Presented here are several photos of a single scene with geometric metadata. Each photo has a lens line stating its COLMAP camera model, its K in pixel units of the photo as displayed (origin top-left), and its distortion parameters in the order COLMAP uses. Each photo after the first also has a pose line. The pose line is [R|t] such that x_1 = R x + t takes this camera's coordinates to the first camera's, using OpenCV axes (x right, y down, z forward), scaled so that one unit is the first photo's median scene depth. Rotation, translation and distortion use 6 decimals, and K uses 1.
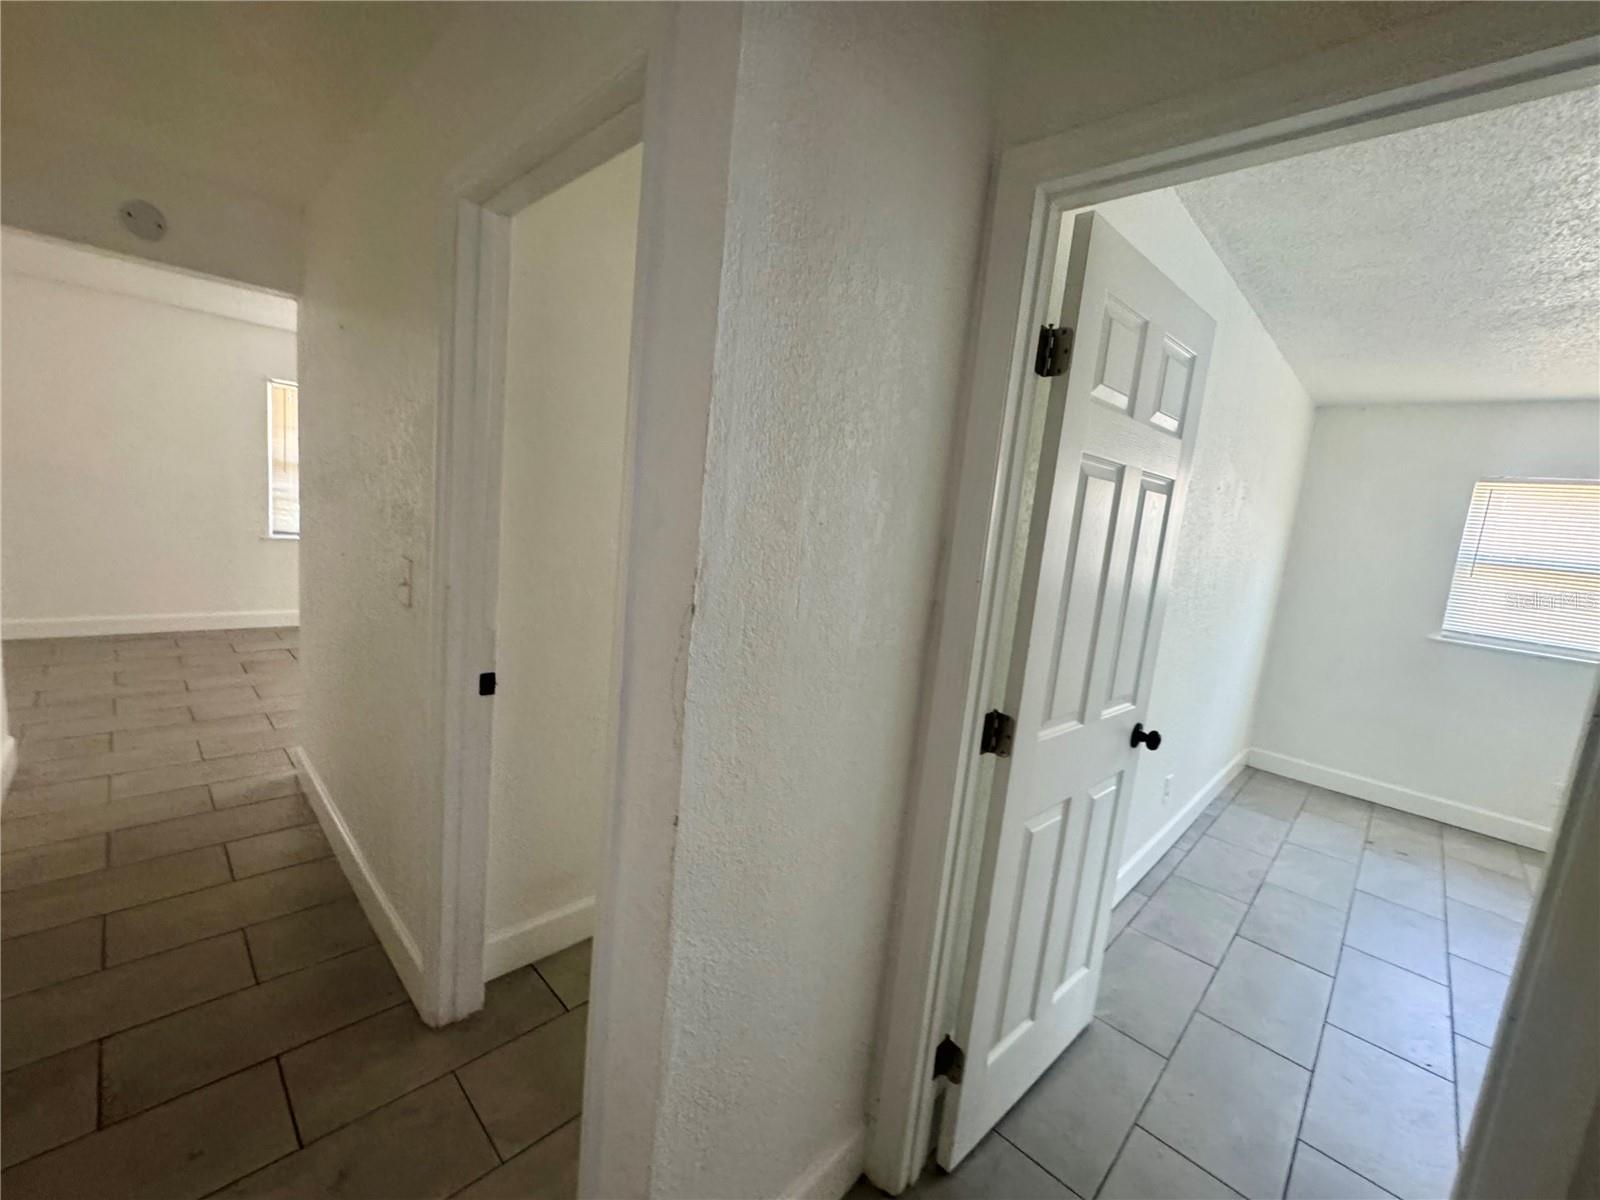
lens RADIAL K [[653.1, 0, 800.0], [0, 653.1, 600.0], [0, 0, 1]] dist [-0.003059, 0.000267]
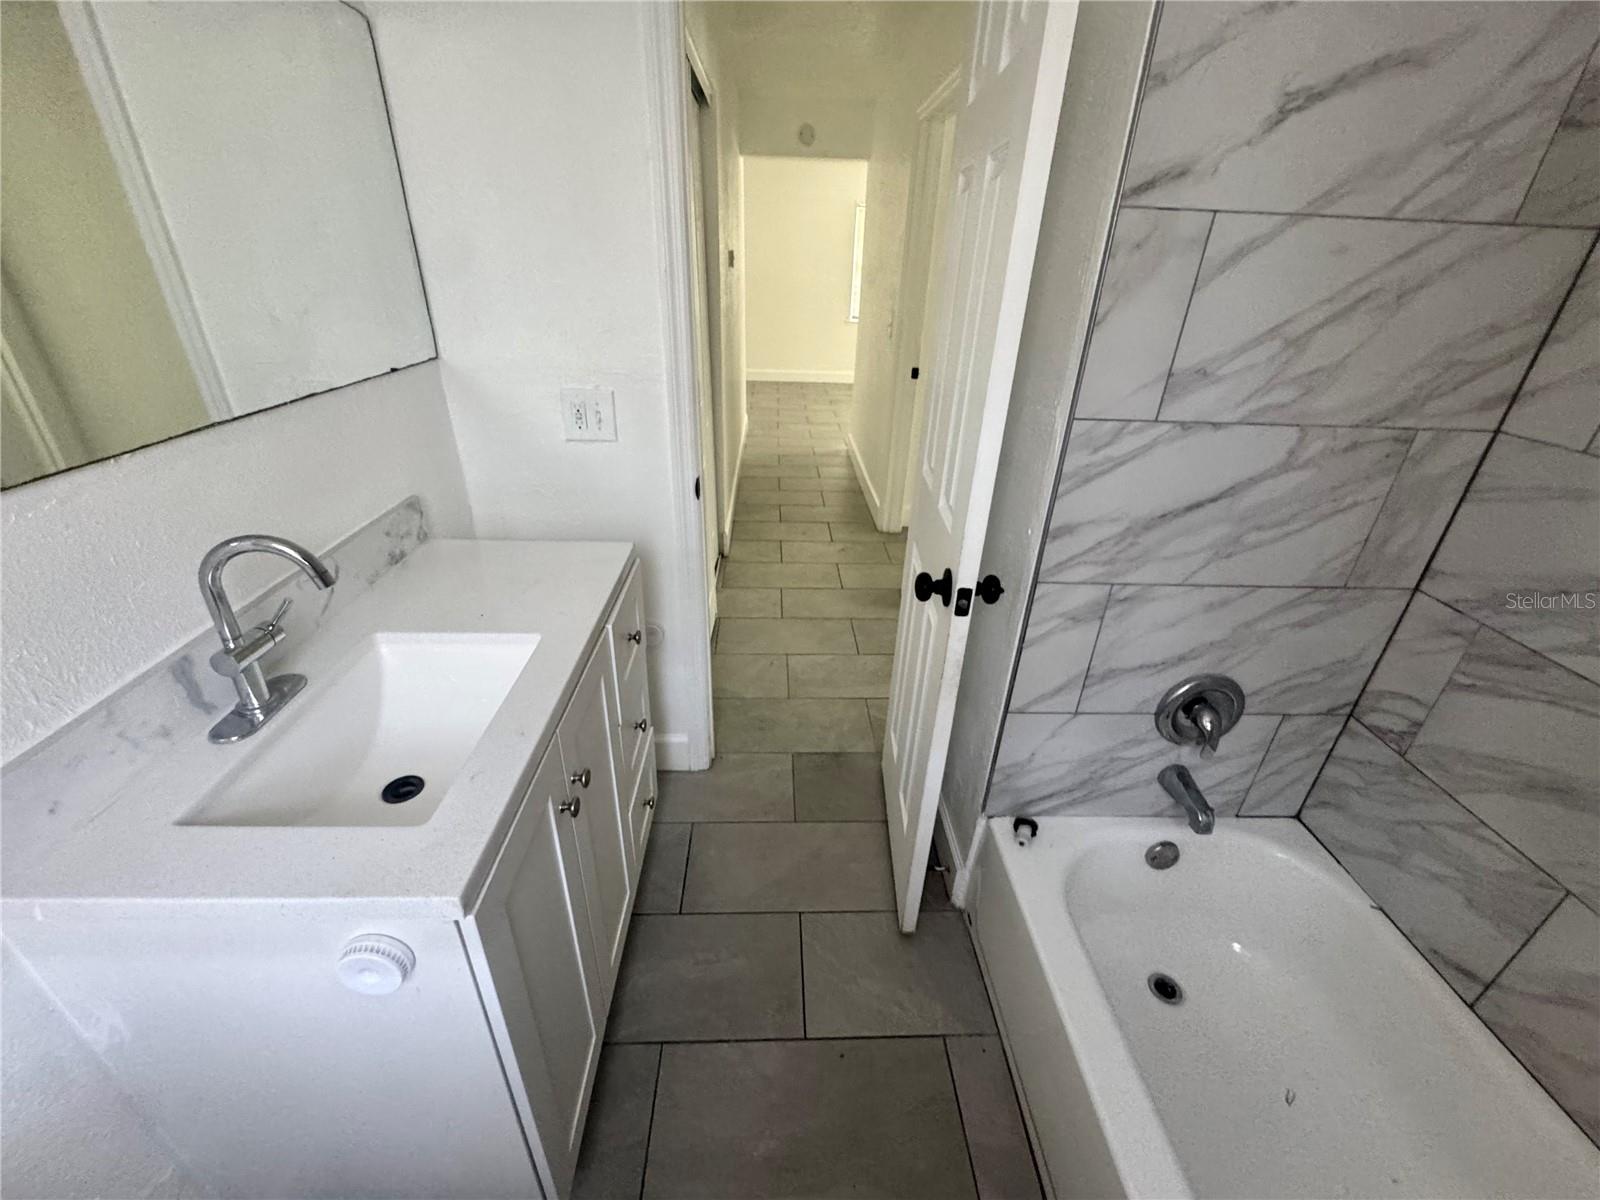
lens RADIAL K [[653.1, 0, 800.0], [0, 653.1, 600.0], [0, 0, 1]] dist [-0.003059, 0.000267]
pose [[0.723873, 0.250435, -0.642876, 0.519543], [-0.056141, 0.950086, 0.306896, 0.129572], [0.687645, -0.186063, 0.701801, -0.575893]]
